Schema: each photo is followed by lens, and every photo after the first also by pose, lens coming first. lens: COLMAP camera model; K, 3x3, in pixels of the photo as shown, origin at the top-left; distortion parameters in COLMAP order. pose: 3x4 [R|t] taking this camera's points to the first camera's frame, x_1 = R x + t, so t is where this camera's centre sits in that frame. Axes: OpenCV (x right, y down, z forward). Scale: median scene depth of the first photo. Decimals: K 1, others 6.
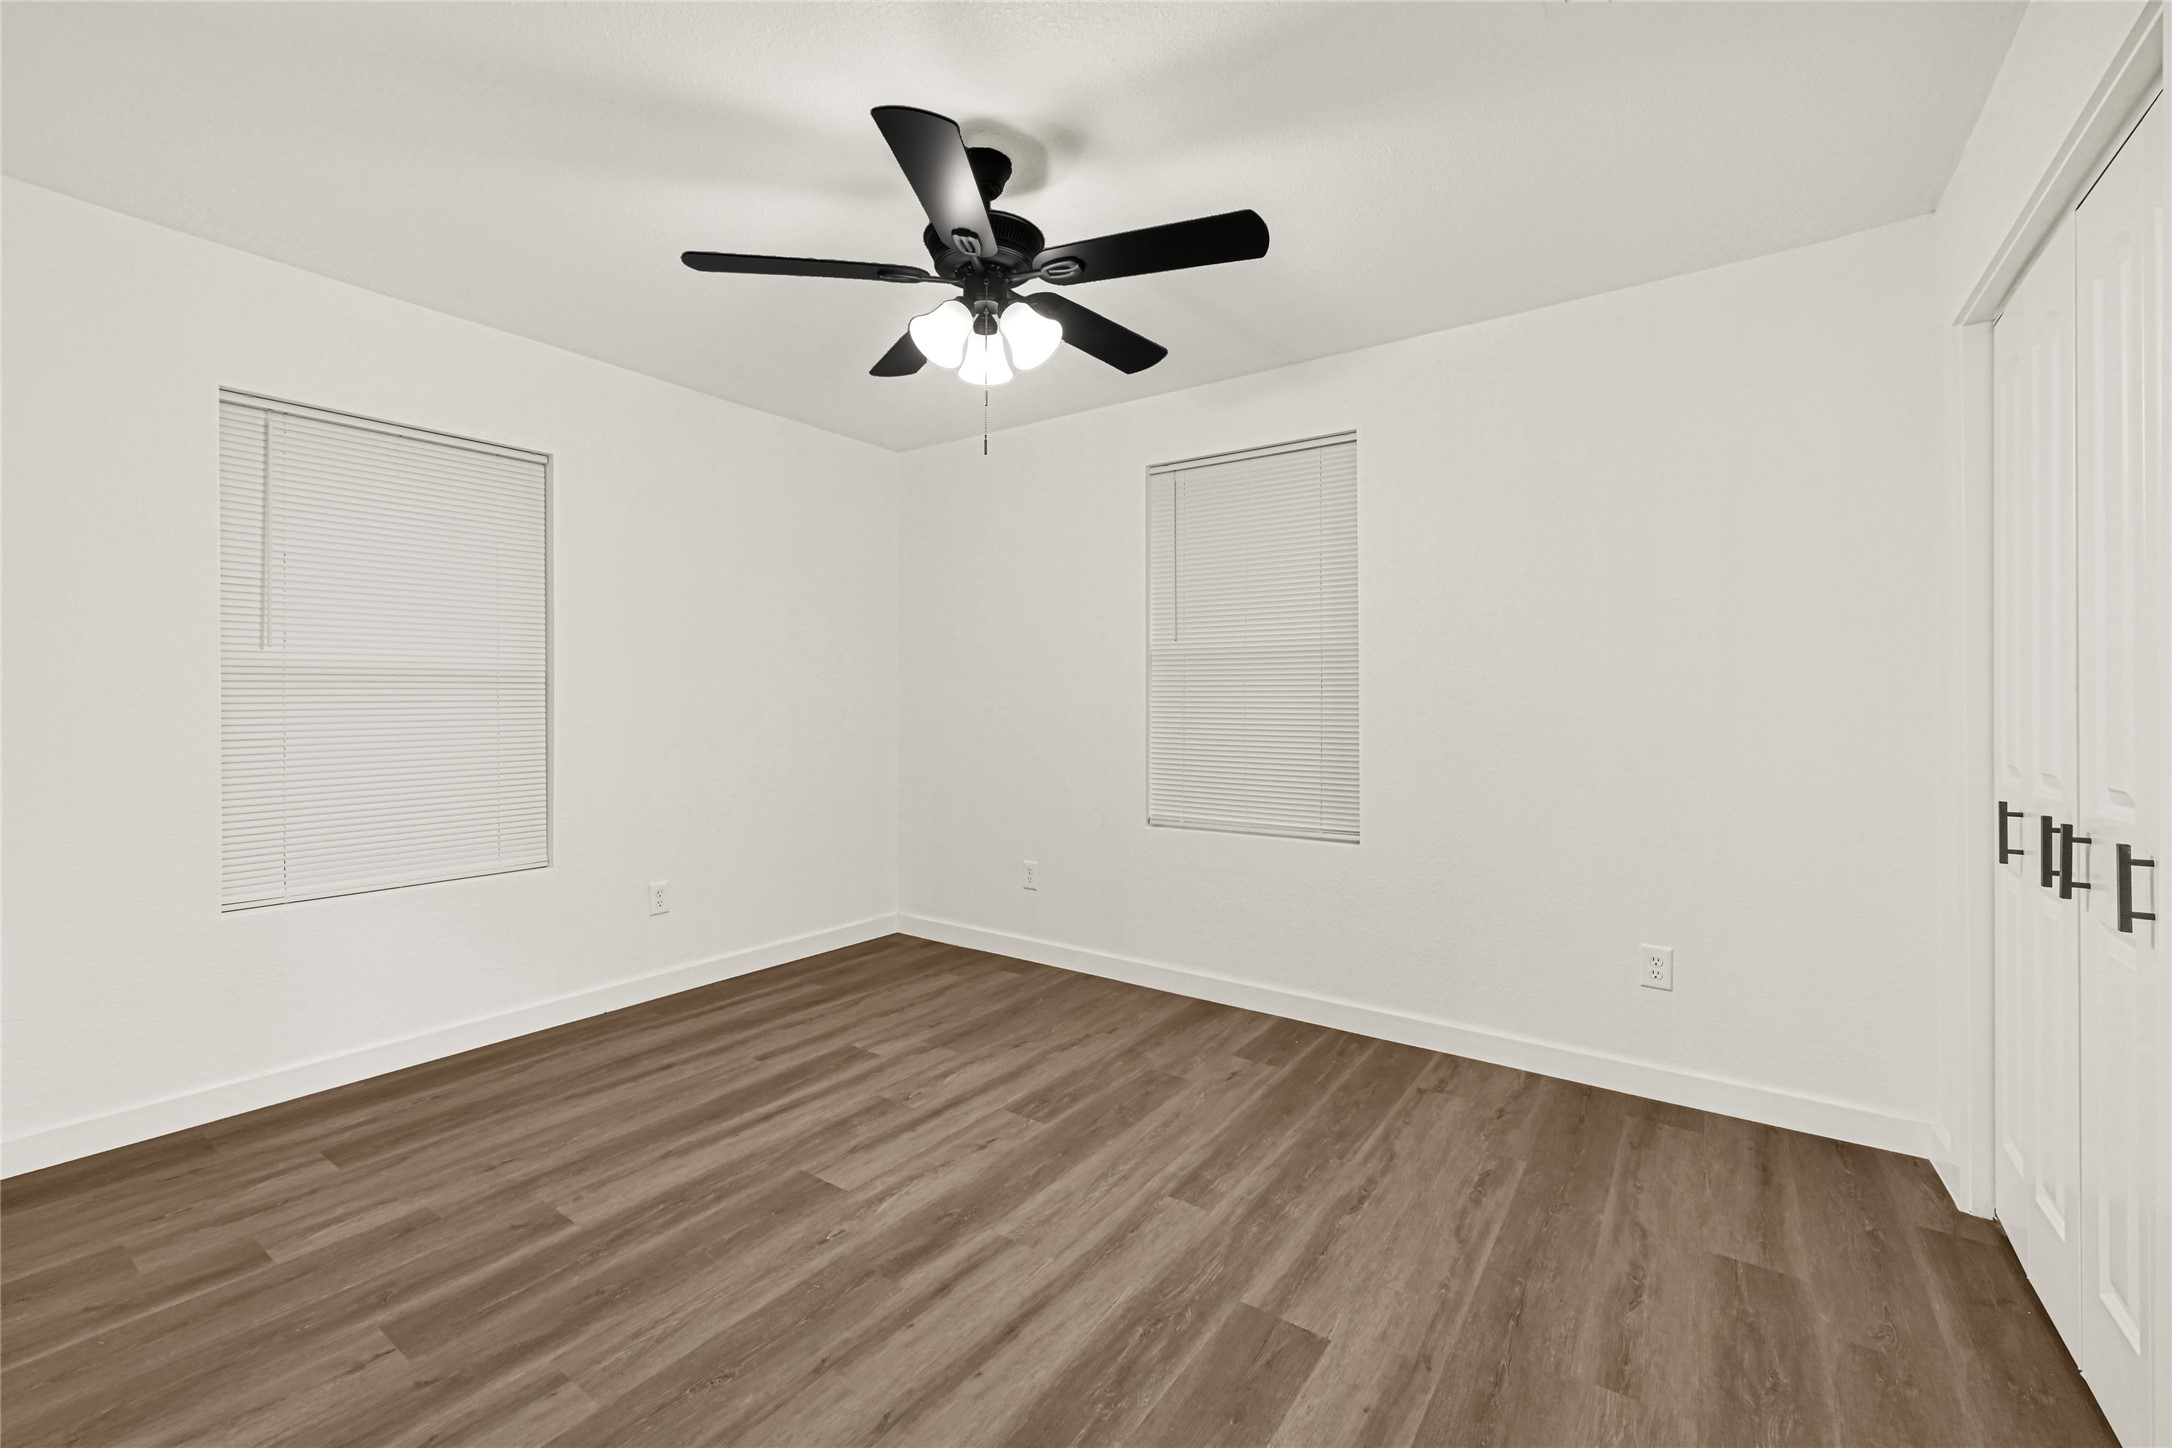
lens RADIAL K [[886.0, 0, 1087.0], [0, 886.0, 711.0], [0, 0, 1]] dist [-0.000923, -0.000112]
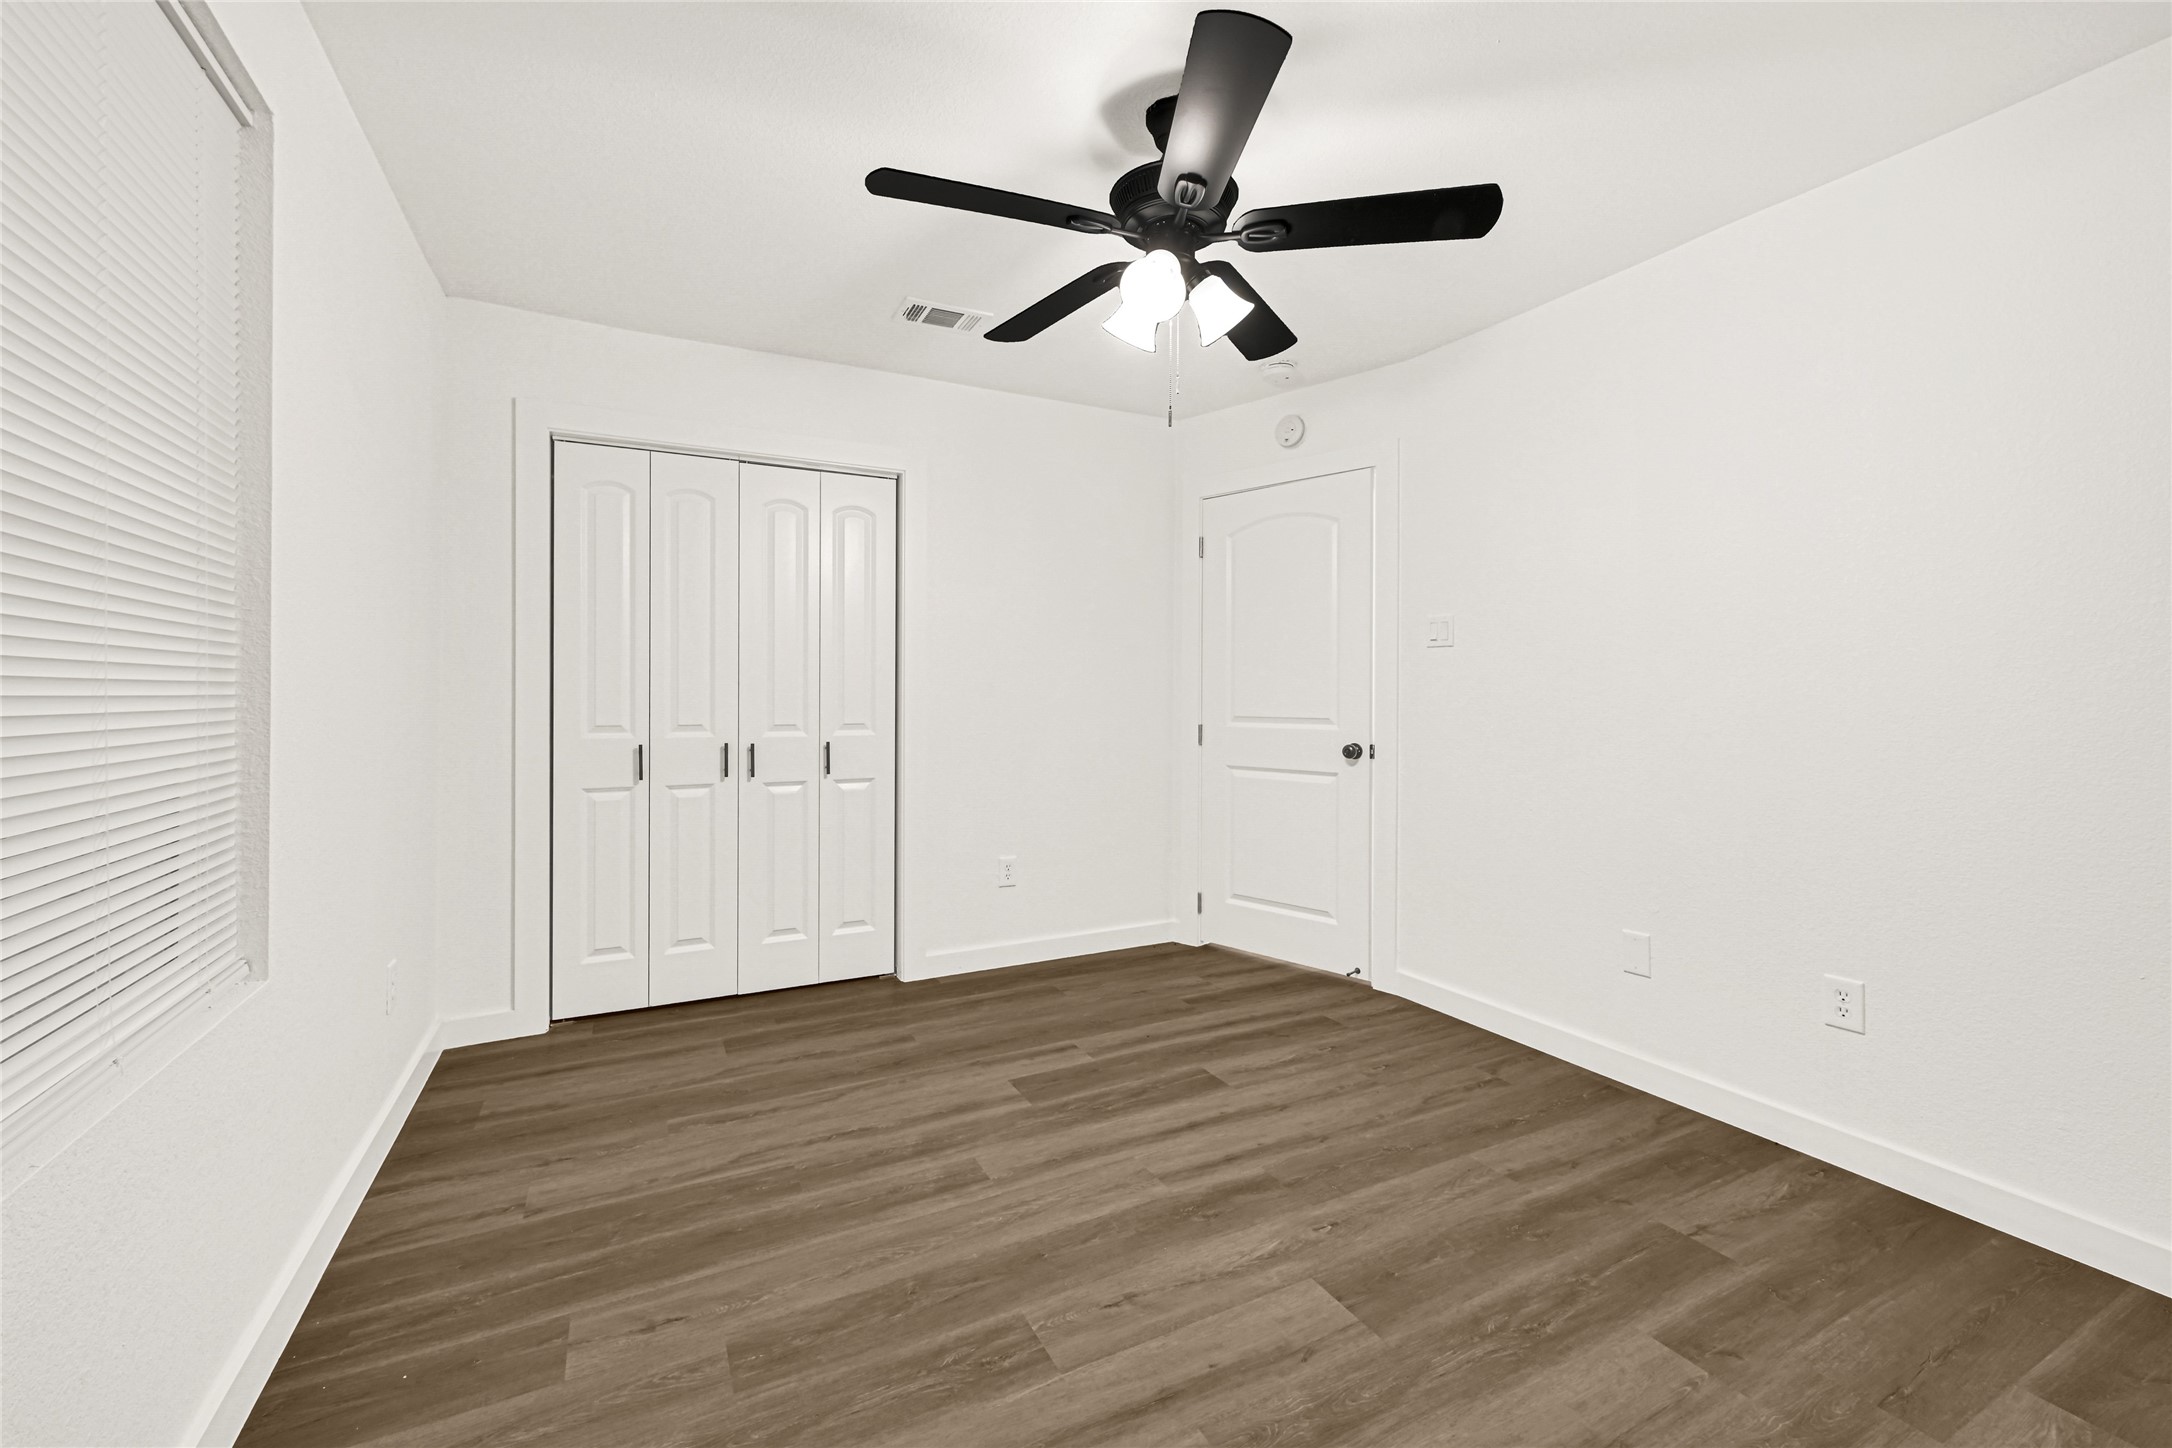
lens RADIAL K [[886.0, 0, 1087.0], [0, 886.0, 711.0], [0, 0, 1]] dist [-0.000923, -0.000112]
pose [[-0.886430, -0.015289, 0.462610, -0.477223], [-0.001903, 0.999566, 0.029389, -0.010648], [-0.462859, 0.025171, -0.886075, 1.891957]]
